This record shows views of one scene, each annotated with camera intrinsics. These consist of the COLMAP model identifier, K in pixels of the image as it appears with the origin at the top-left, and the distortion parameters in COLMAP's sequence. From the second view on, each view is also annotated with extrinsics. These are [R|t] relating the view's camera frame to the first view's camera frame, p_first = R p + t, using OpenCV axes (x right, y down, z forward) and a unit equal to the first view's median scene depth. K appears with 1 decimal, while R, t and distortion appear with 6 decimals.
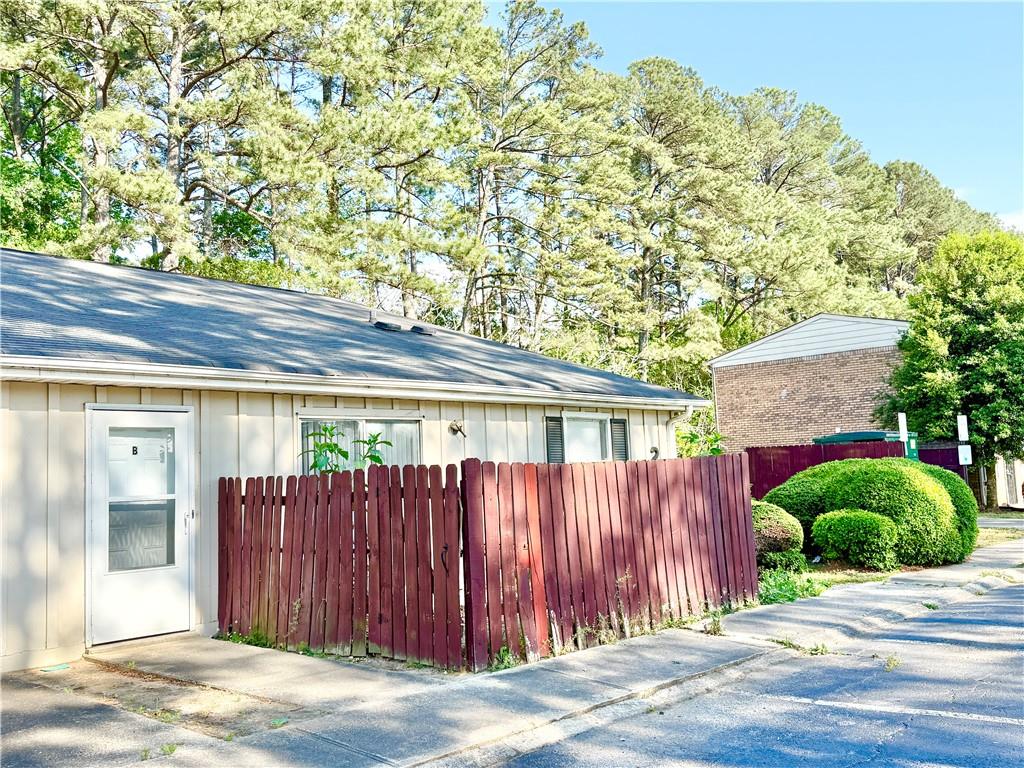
lens RADIAL K [[987.5, 0, 512.3], [0, 987.5, 377.4], [0, 0, 1]] dist [0.090658, 0.000000]
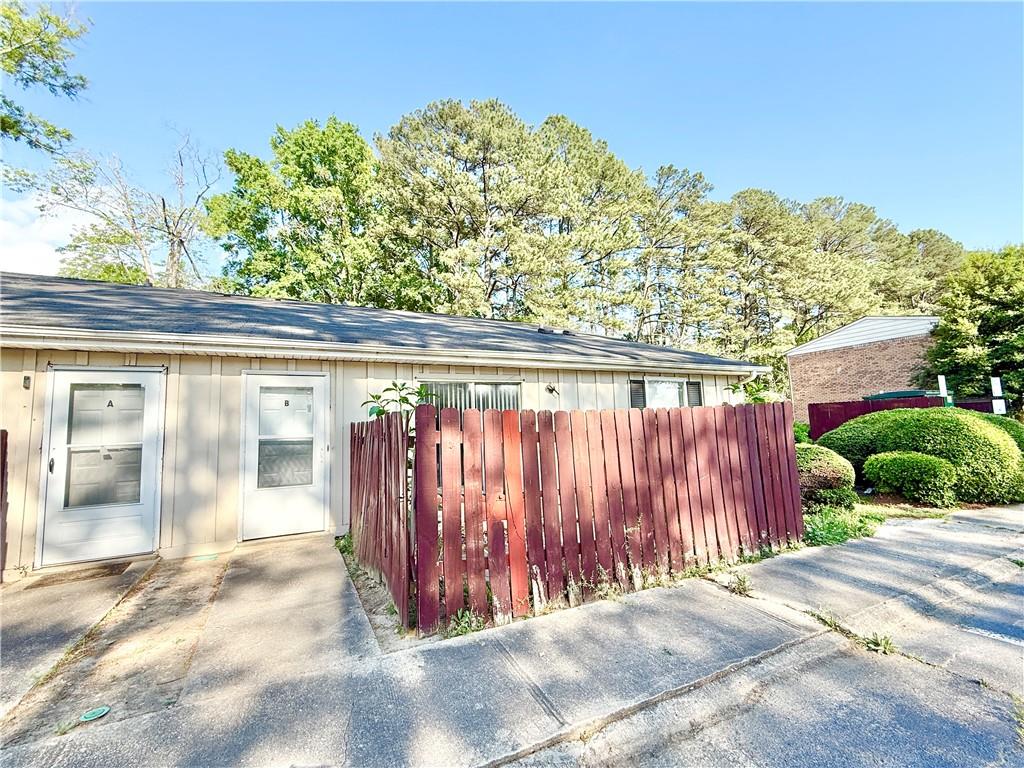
lens RADIAL K [[444.5, 0, 508.8], [0, 444.5, 383.5], [0, 0, 1]] dist [-0.007224, 0.005004]
pose [[0.929057, -0.027783, -0.368892, 0.106974], [0.033061, 0.999421, 0.007992, 0.034363], [0.368456, -0.019621, 0.929438, 0.361393]]
